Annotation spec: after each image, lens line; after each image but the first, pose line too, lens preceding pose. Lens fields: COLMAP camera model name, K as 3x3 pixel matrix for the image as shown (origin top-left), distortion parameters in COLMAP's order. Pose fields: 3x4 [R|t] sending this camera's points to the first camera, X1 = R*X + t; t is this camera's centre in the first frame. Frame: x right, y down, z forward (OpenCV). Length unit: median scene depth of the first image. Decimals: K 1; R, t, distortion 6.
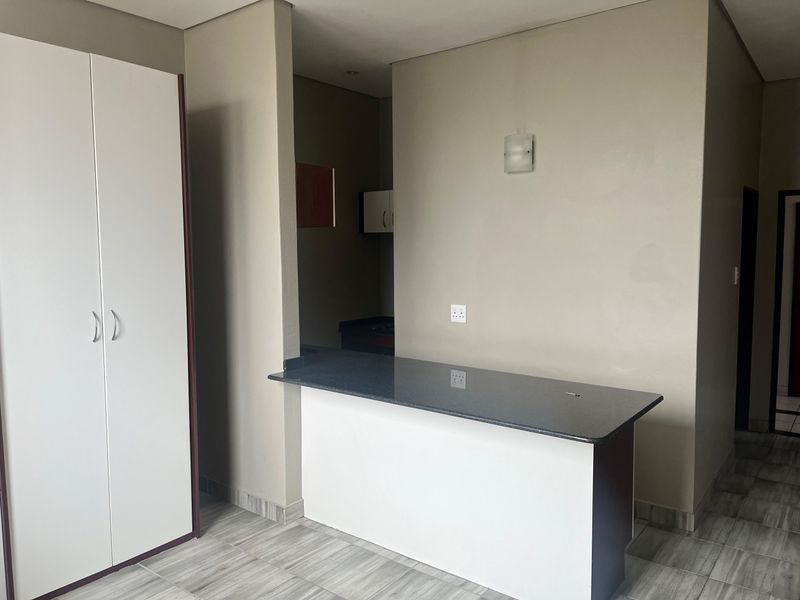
lens RADIAL K [[604.6, 0, 391.6], [0, 604.6, 294.9], [0, 0, 1]] dist [0.063541, -0.090312]
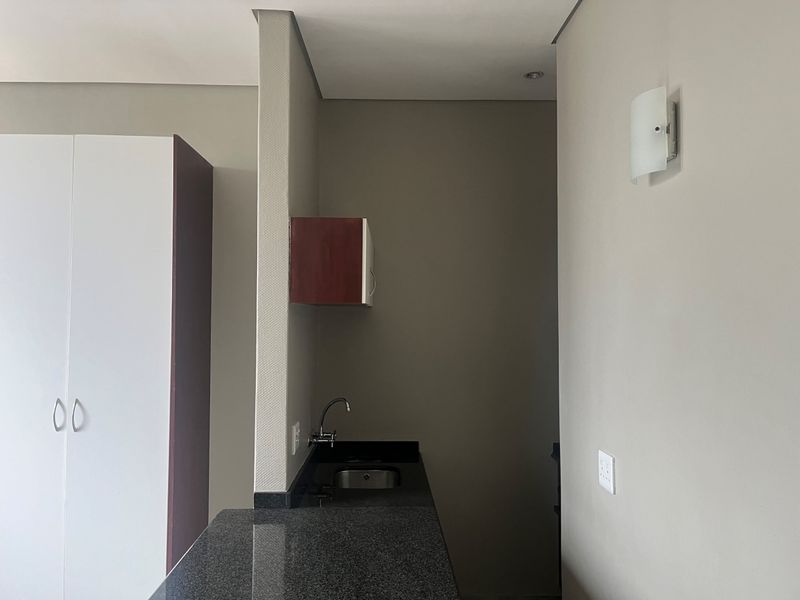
lens RADIAL K [[603.6, 0, 400.2], [0, 603.6, 296.7], [0, 0, 1]] dist [-0.002292, 0.000315]
pose [[0.634378, -0.011522, -0.772937, 0.433747], [-0.073366, 0.994478, -0.075038, -0.073253], [0.769533, 0.104310, 0.630030, 0.599547]]
